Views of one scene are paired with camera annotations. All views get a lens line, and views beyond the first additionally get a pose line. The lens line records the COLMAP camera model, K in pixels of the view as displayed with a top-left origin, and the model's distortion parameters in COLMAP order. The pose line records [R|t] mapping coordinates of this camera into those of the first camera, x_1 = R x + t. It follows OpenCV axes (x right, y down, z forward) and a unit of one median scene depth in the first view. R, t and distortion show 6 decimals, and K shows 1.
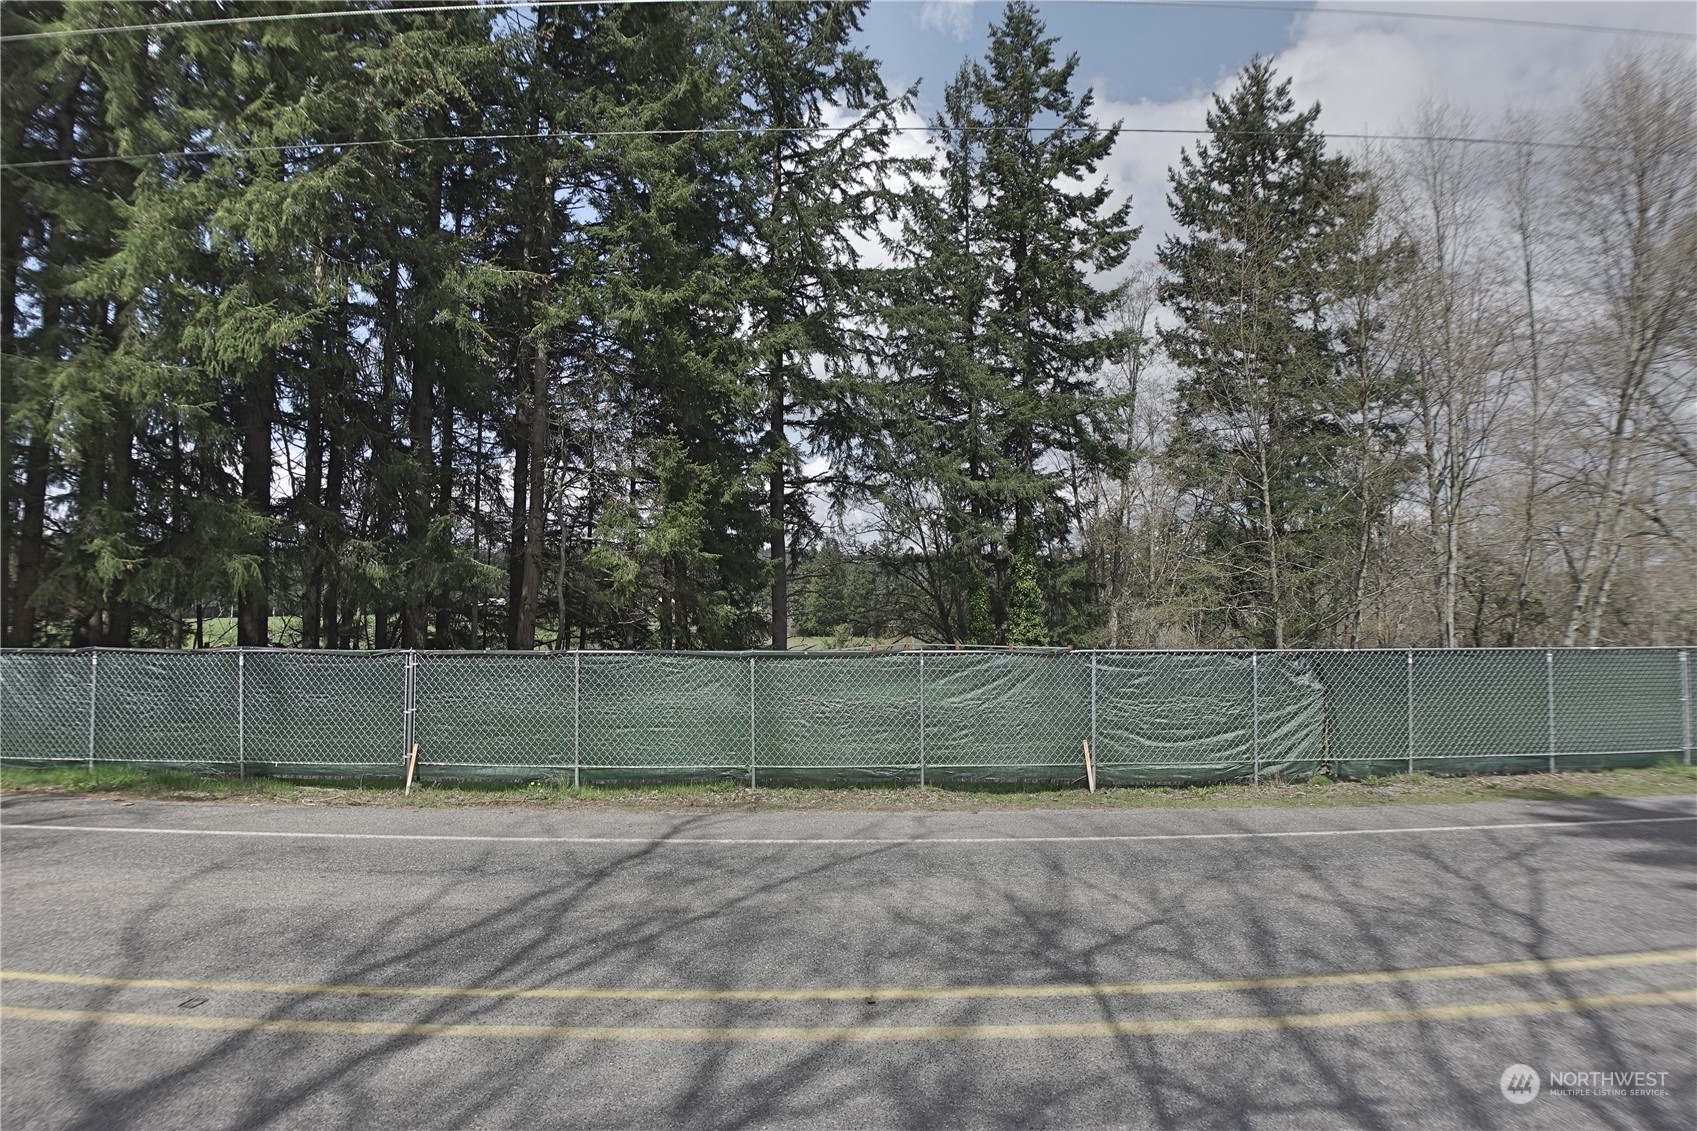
lens RADIAL K [[959.2, 0, 848.5], [0, 959.2, 565.5], [0, 0, 1]] dist [-0.094242, 0.010883]
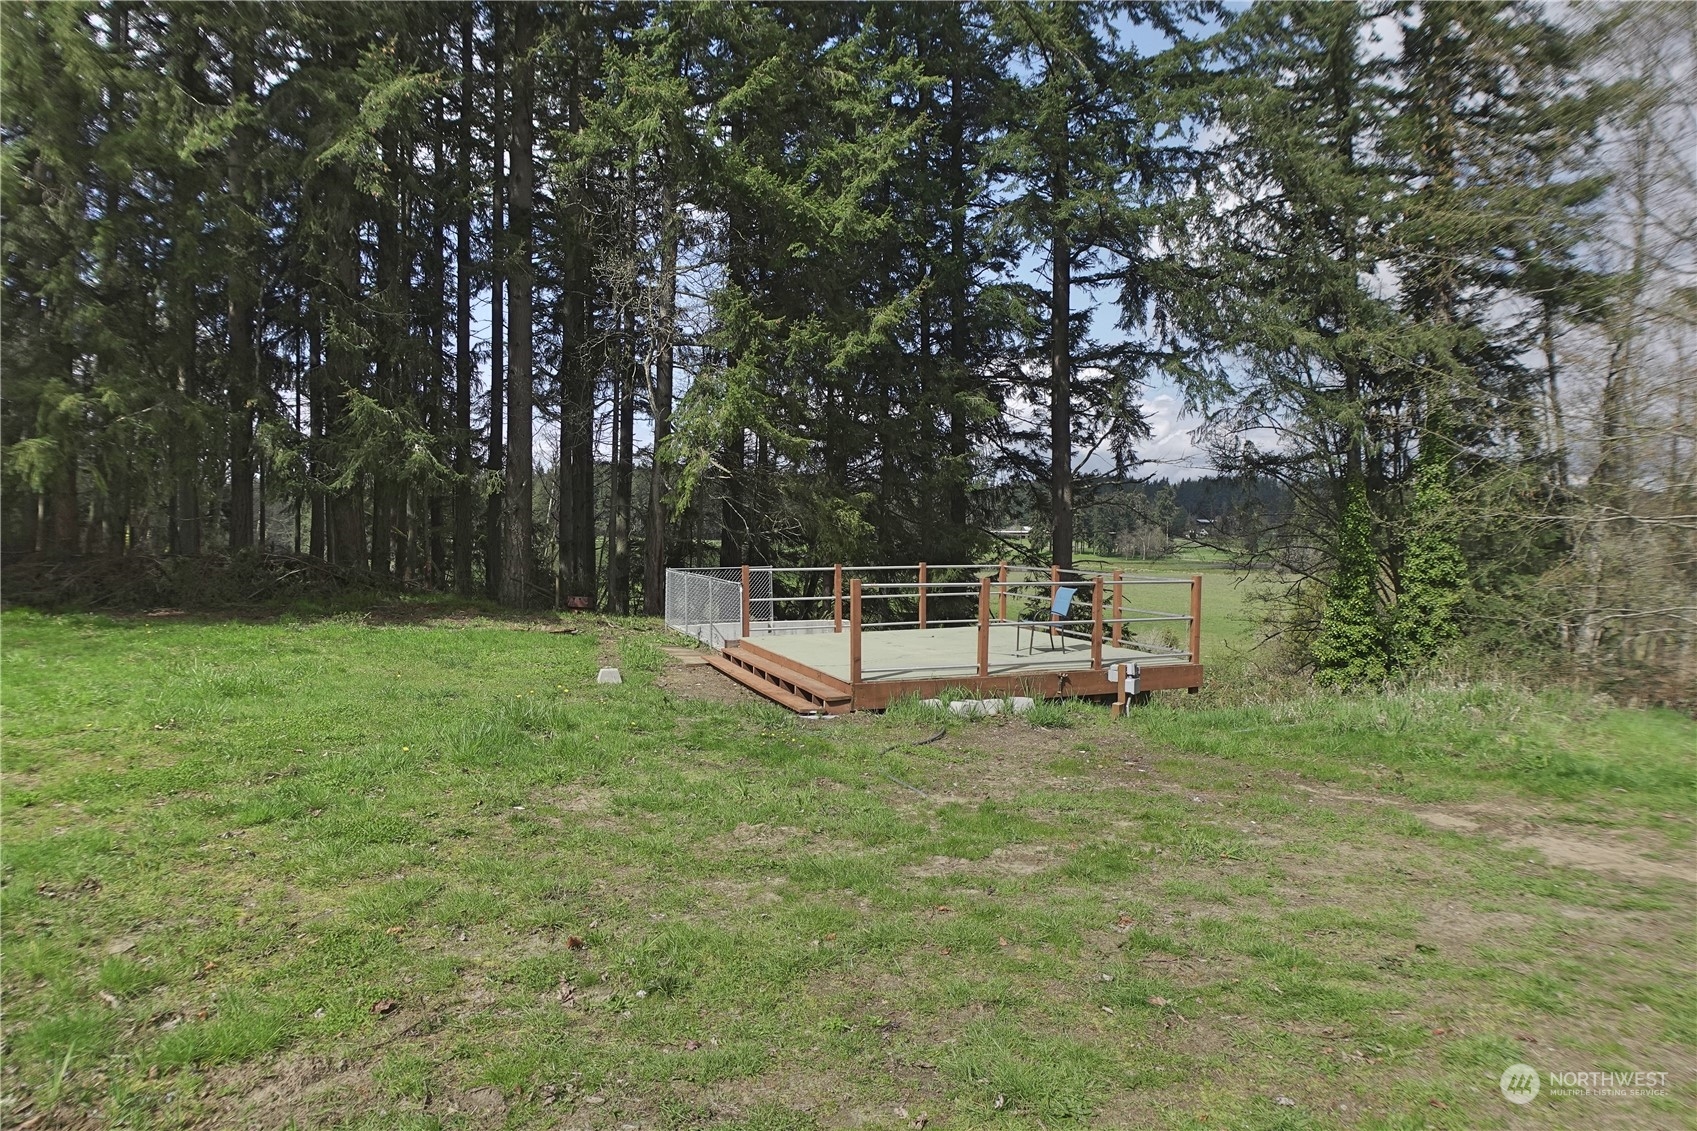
lens RADIAL K [[959.2, 0, 848.5], [0, 959.2, 565.5], [0, 0, 1]] dist [-0.094242, 0.010883]
pose [[0.849685, 0.038347, -0.525894, 0.181606], [0.001426, 0.997181, 0.075016, 0.019355], [0.527288, -0.064490, 0.847236, 0.243773]]
